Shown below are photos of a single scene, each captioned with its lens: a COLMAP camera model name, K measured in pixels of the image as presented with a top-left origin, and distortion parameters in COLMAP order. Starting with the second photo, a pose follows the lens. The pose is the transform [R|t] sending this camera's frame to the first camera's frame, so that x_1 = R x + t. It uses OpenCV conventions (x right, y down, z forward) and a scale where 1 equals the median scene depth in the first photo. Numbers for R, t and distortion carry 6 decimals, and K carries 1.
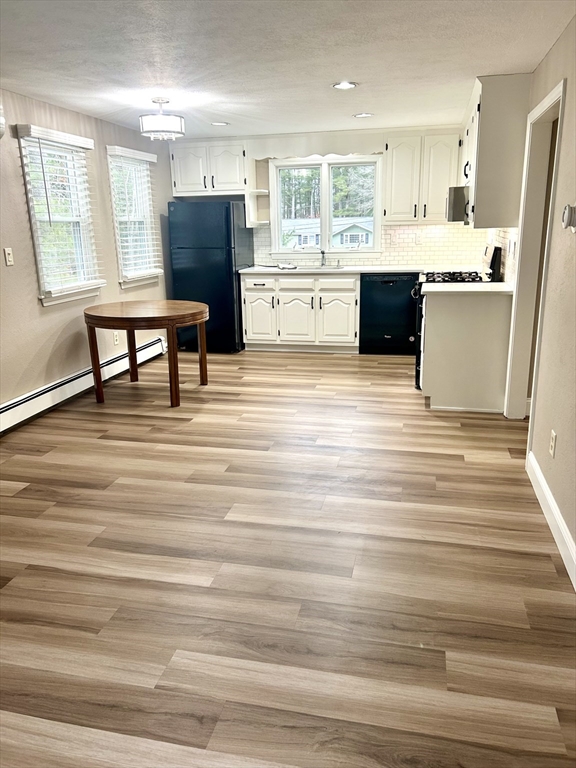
lens RADIAL K [[578.2, 0, 286.1], [0, 578.2, 385.3], [0, 0, 1]] dist [0.053799, -0.015914]
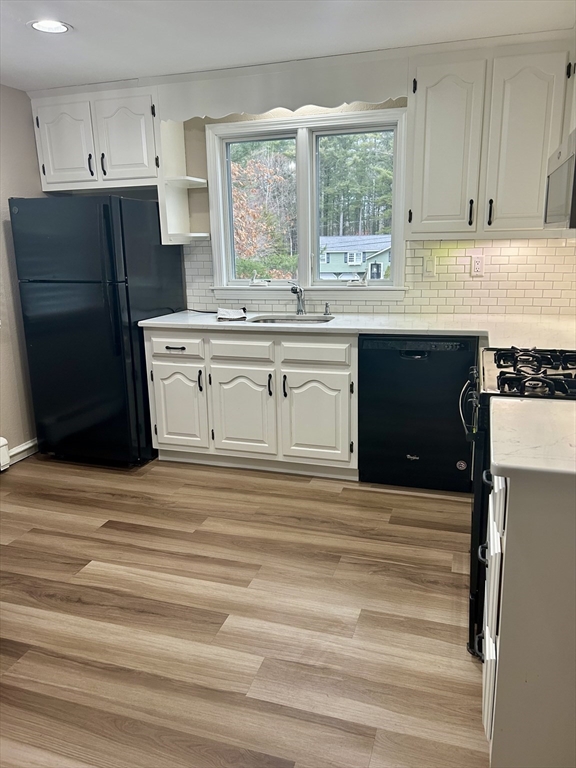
lens RADIAL K [[578.2, 0, 285.8], [0, 578.2, 379.9], [0, 0, 1]] dist [0.053799, -0.015914]
pose [[0.996239, 0.019831, -0.084353, 0.103382], [-0.022919, 0.999096, -0.035802, -0.127319], [0.083567, 0.037601, 0.995793, 0.469355]]
